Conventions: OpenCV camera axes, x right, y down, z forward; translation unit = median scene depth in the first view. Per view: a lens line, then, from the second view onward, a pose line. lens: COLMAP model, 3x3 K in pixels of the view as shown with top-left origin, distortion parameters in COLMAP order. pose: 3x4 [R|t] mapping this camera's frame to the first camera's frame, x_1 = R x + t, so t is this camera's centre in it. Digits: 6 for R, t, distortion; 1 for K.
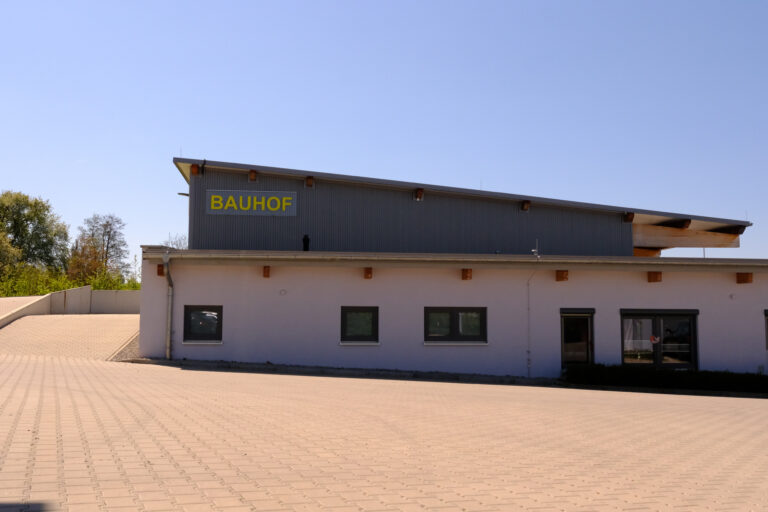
lens RADIAL K [[798.9, 0, 384.4], [0, 798.9, 256.5], [0, 0, 1]] dist [-0.004447, 0.000000]
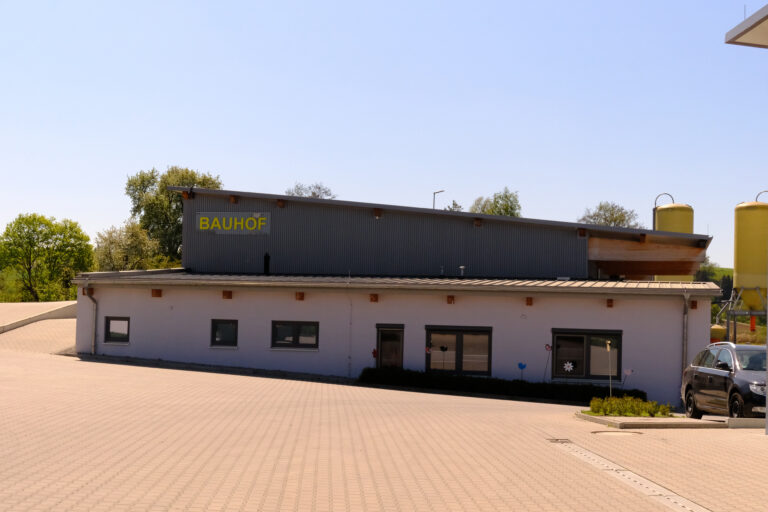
lens RADIAL K [[1250.2, 0, 383.8], [0, 1250.2, 255.9], [0, 0, 1]] dist [0.027196, 0.000000]
pose [[0.937872, 0.002130, -0.346975, 0.896800], [0.007874, 0.999593, 0.027420, -0.093482], [0.346892, -0.028449, 0.937474, -0.814437]]
